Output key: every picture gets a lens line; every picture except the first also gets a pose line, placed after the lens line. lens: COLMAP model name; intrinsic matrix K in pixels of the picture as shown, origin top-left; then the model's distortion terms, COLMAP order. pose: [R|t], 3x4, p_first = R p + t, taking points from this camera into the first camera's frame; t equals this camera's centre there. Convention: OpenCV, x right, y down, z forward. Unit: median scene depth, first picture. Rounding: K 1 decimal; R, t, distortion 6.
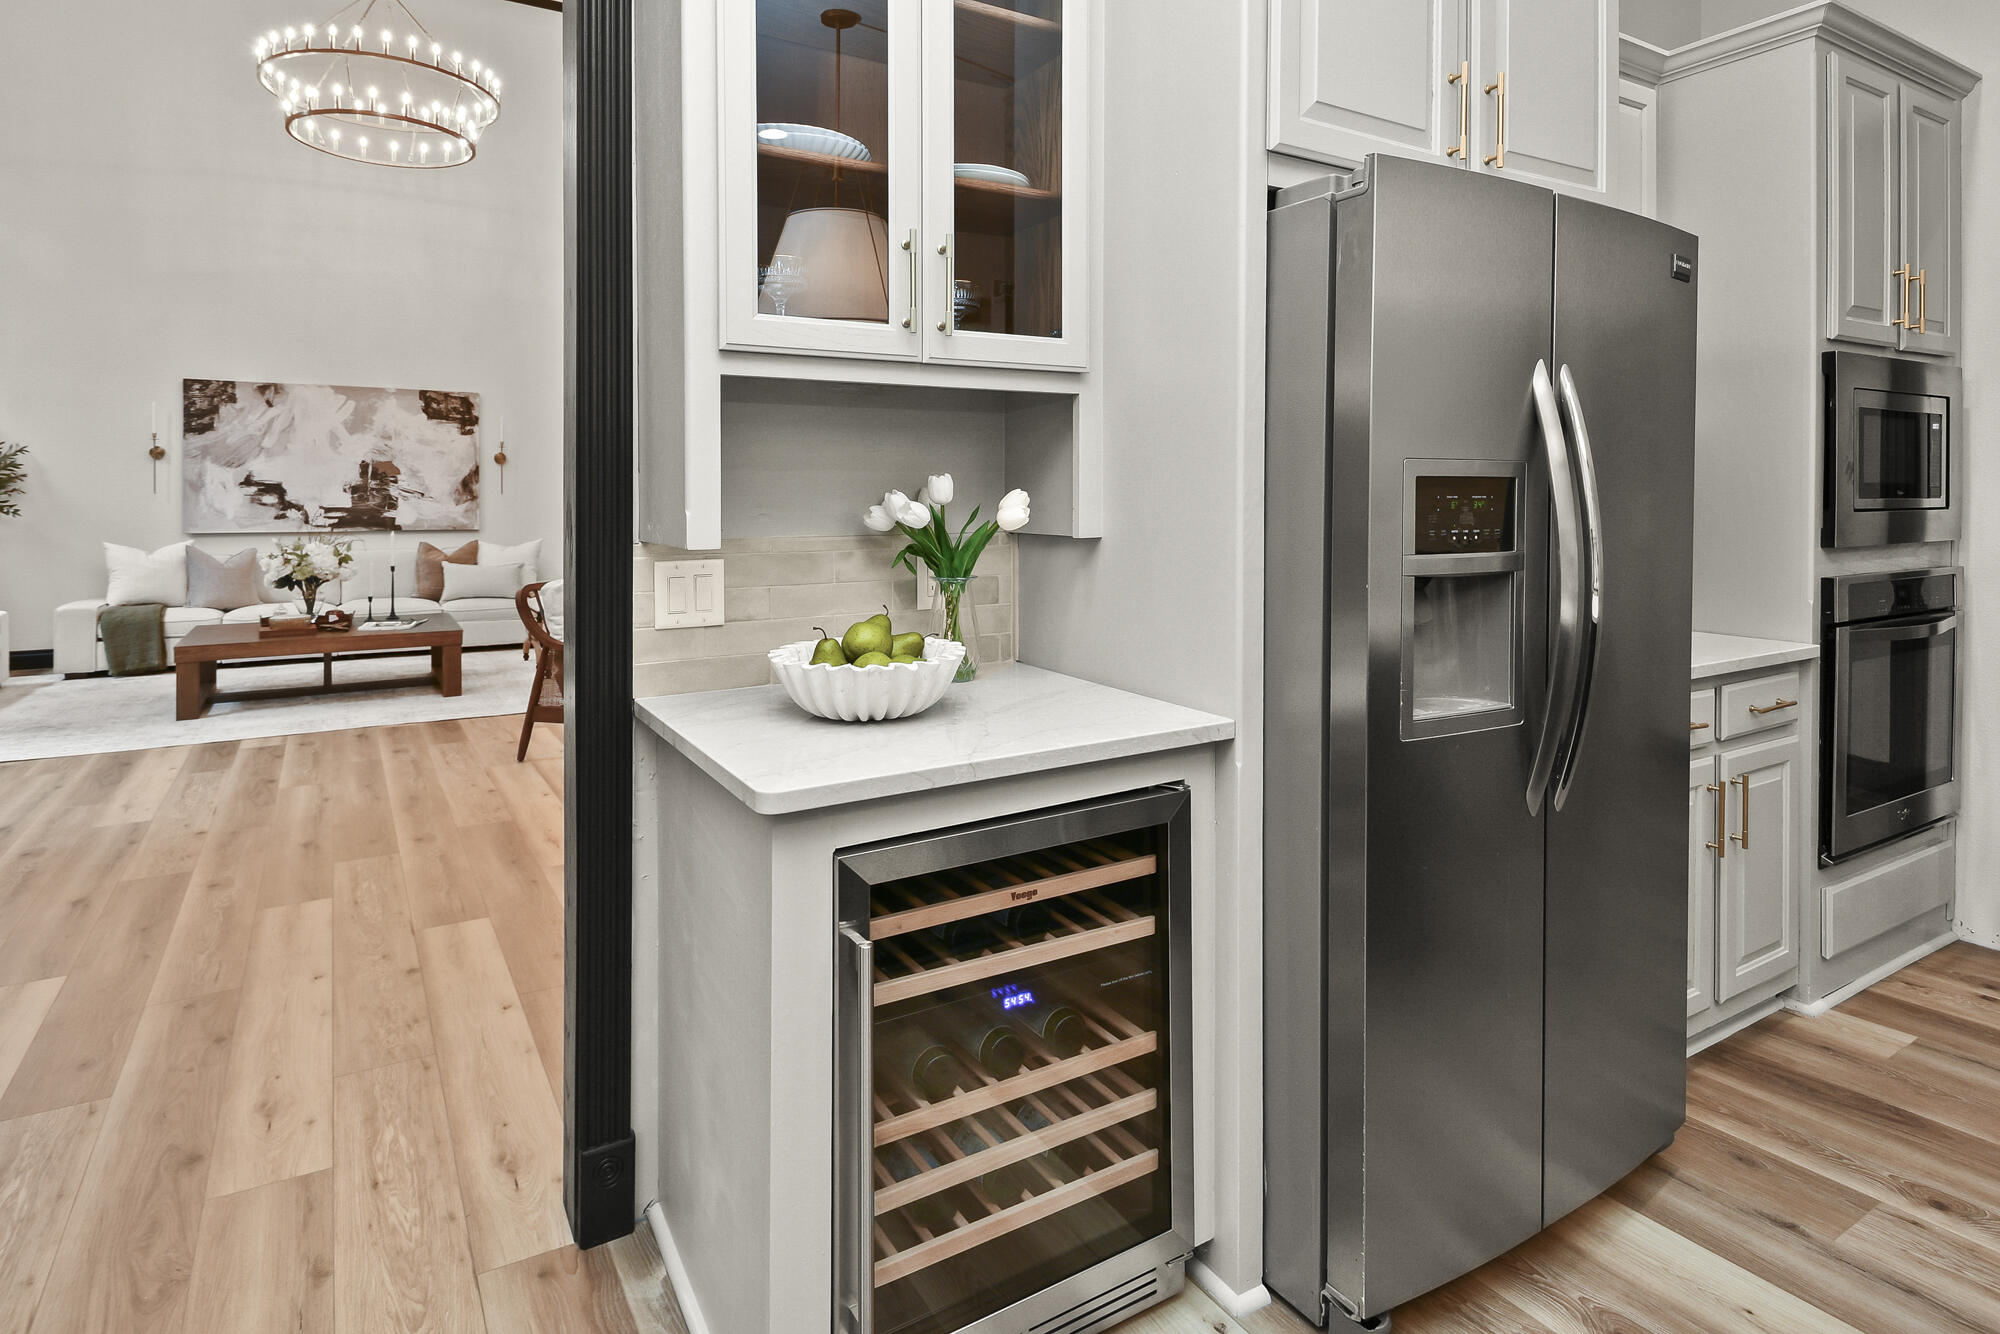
lens RADIAL K [[1040.4, 0, 1028.4], [0, 1040.4, 504.5], [0, 0, 1]] dist [0.016081, -0.012649]
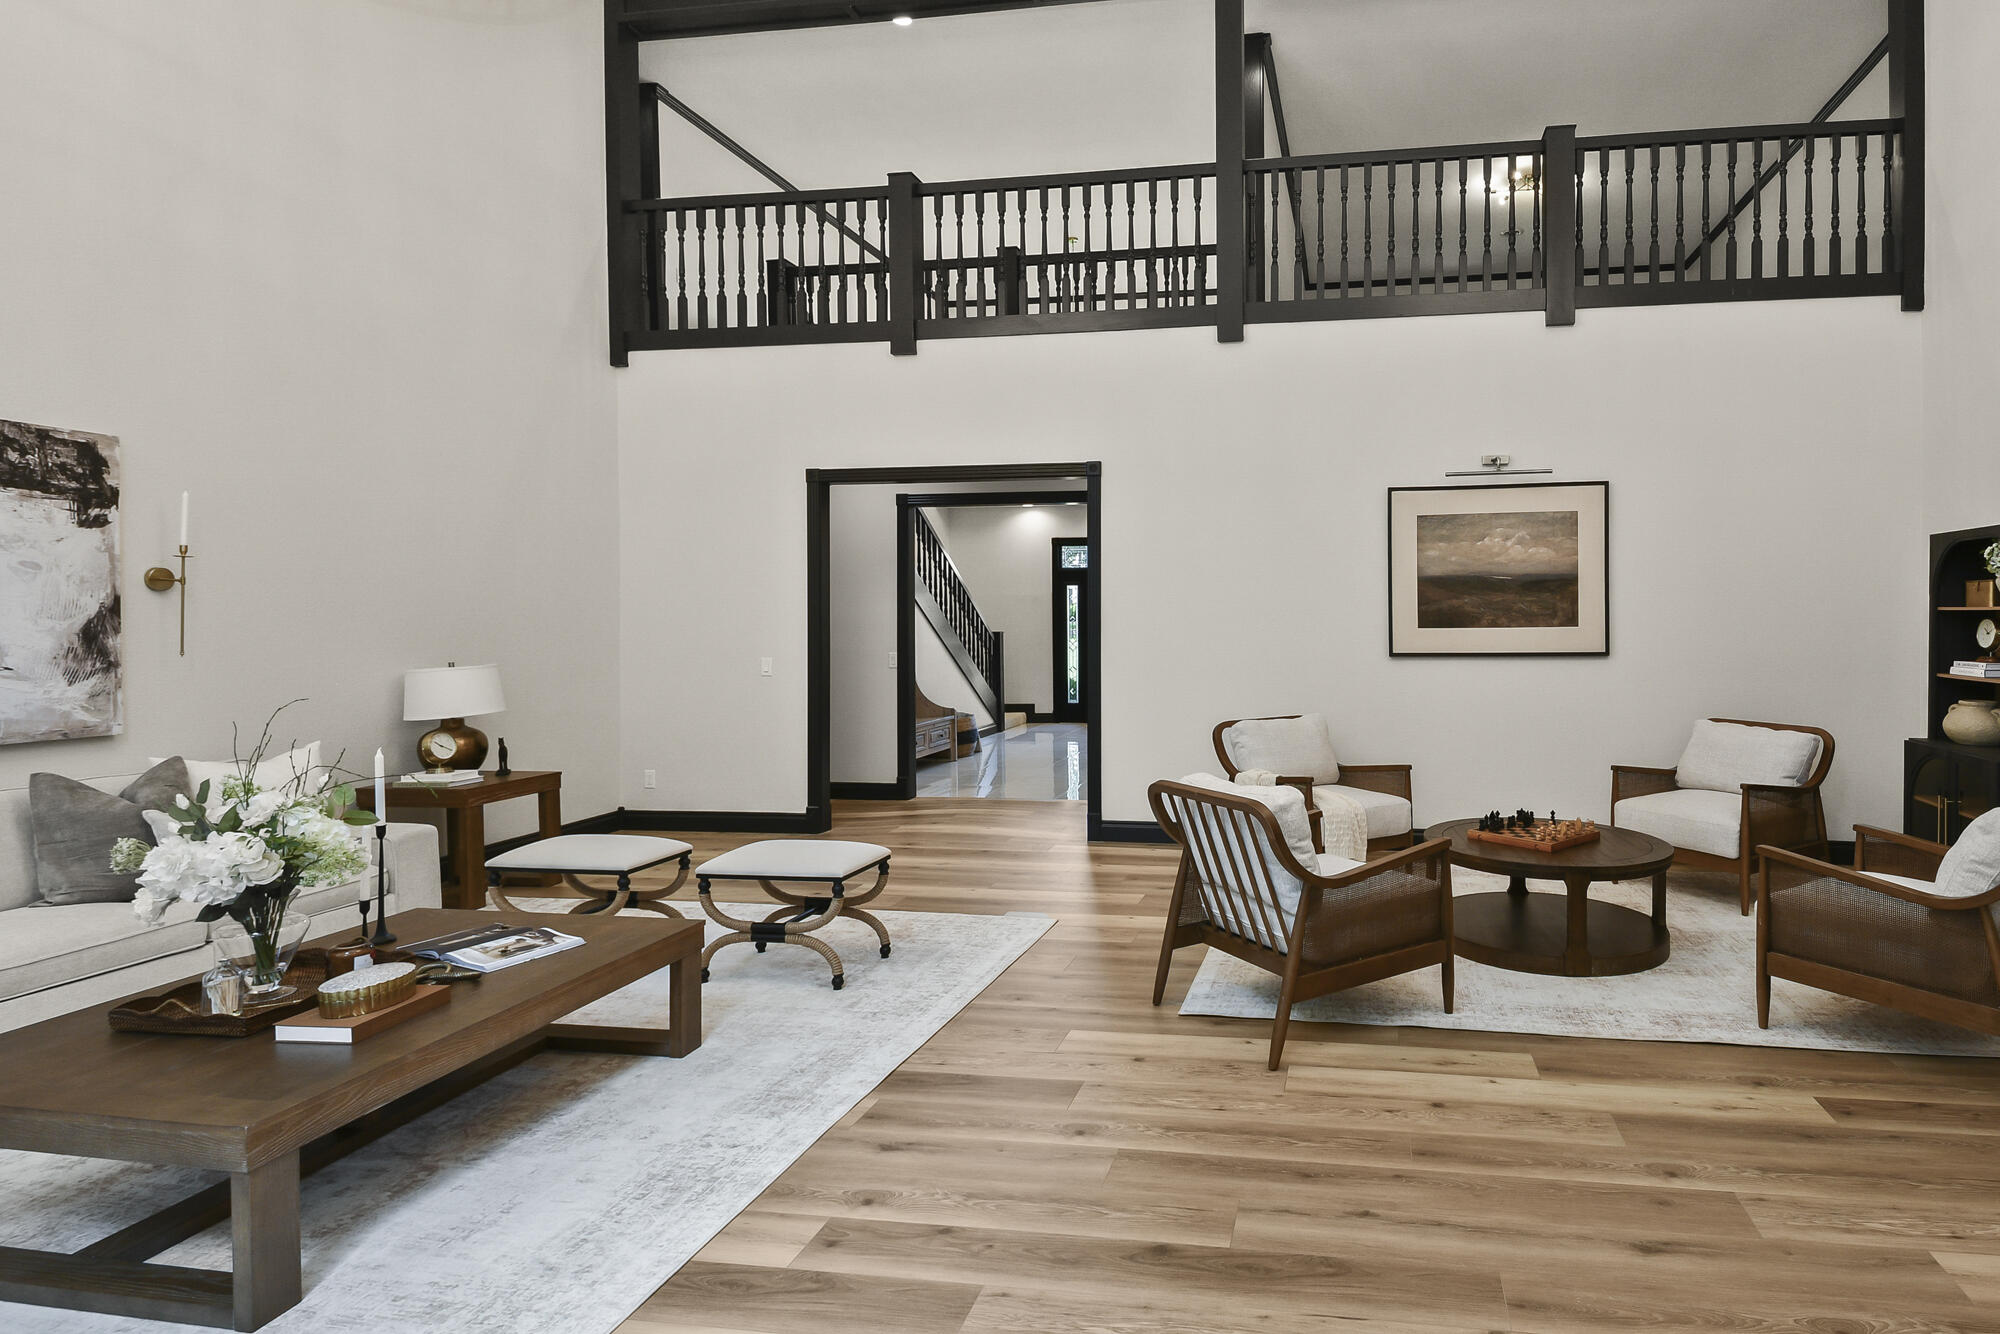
lens RADIAL K [[1003.4, 0, 1185.8], [0, 1003.4, 650.3], [0, 0, 1]] dist [0.014408, -0.006489]
pose [[0.647697, -0.019628, 0.761646, -0.629020], [0.004963, 0.999756, 0.021543, -0.022630], [-0.761882, -0.010173, 0.647636, 0.391288]]
